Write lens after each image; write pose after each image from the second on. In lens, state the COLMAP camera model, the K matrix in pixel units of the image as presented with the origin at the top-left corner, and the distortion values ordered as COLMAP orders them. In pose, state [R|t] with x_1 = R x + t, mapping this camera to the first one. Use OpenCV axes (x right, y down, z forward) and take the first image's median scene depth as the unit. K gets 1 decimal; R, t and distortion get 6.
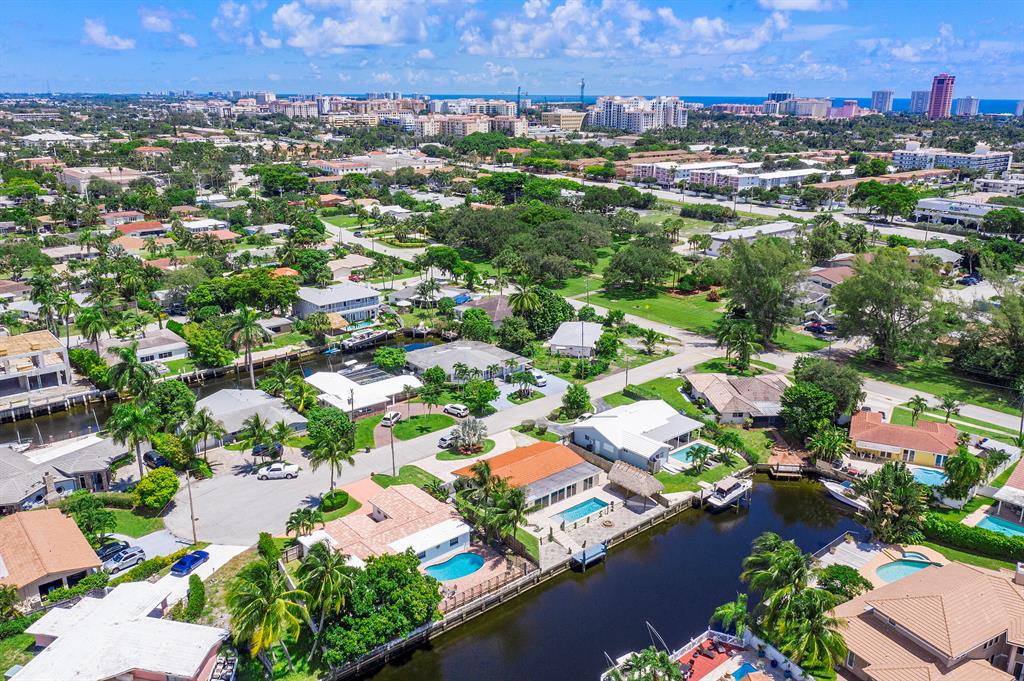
lens RADIAL K [[808.0, 0, 509.4], [0, 808.0, 338.8], [0, 0, 1]] dist [-0.019370, 0.004800]
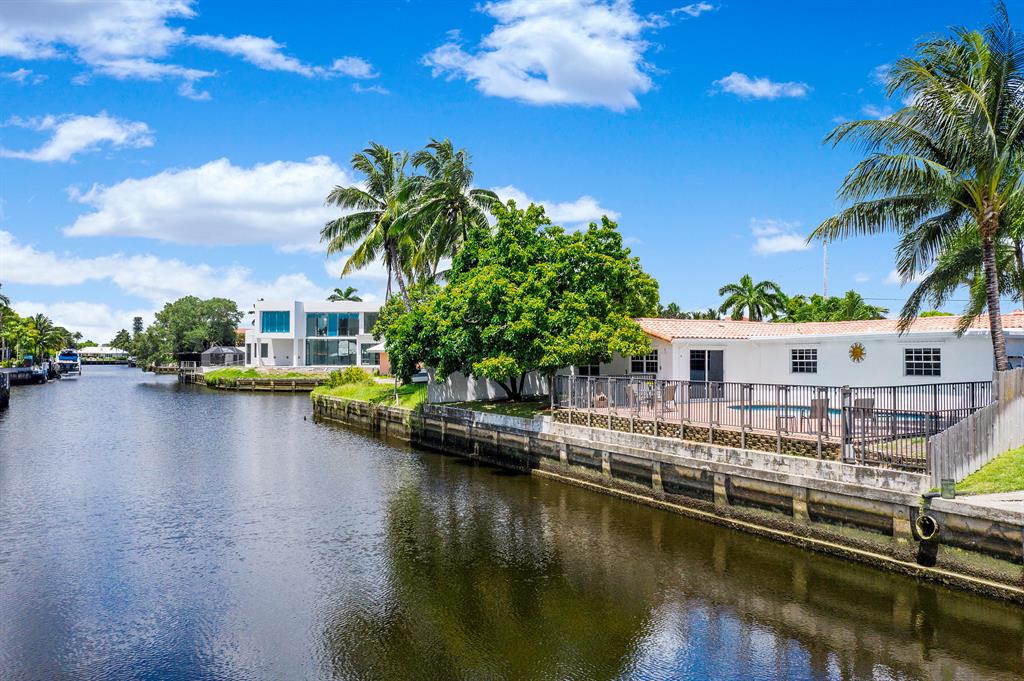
lens RADIAL K [[808.0, 0, 514.4], [0, 808.0, 341.1], [0, 0, 1]] dist [-0.019370, 0.004800]
pose [[-0.211379, -0.019532, -0.977209, 0.211256], [-0.294656, 0.954559, 0.044657, 0.269688], [0.931932, 0.297380, -0.207529, 0.921272]]
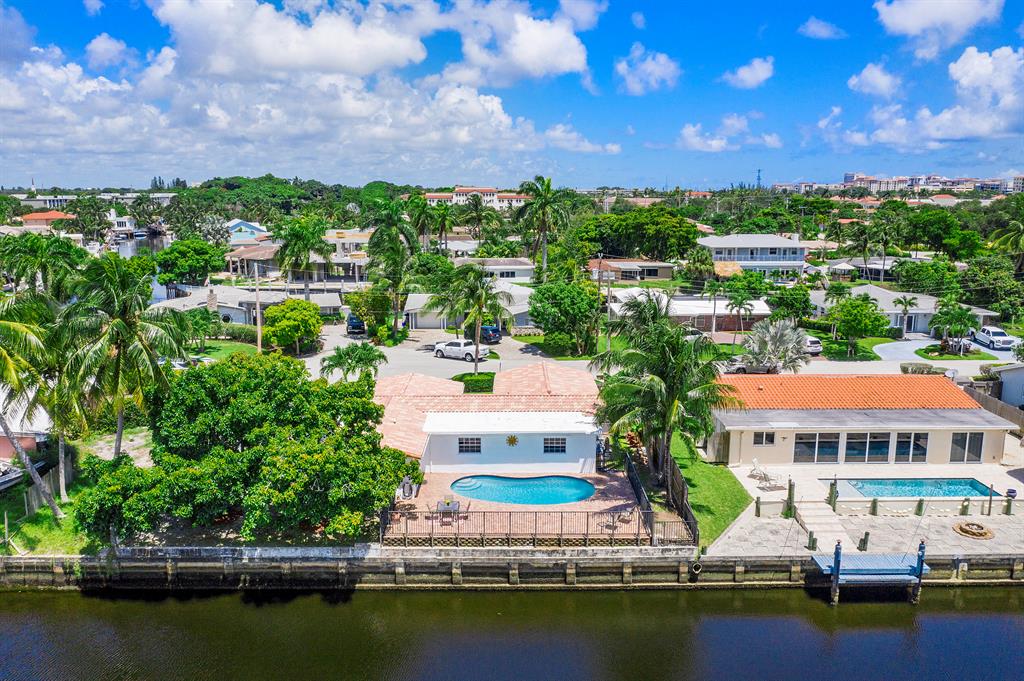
lens RADIAL K [[808.0, 0, 511.6], [0, 808.0, 343.7], [0, 0, 1]] dist [-0.019370, 0.004800]
pose [[0.765661, 0.117668, -0.632391, 0.198030], [-0.189316, 0.980804, -0.046716, 0.218445], [0.614754, 0.155491, 0.773240, 0.610908]]
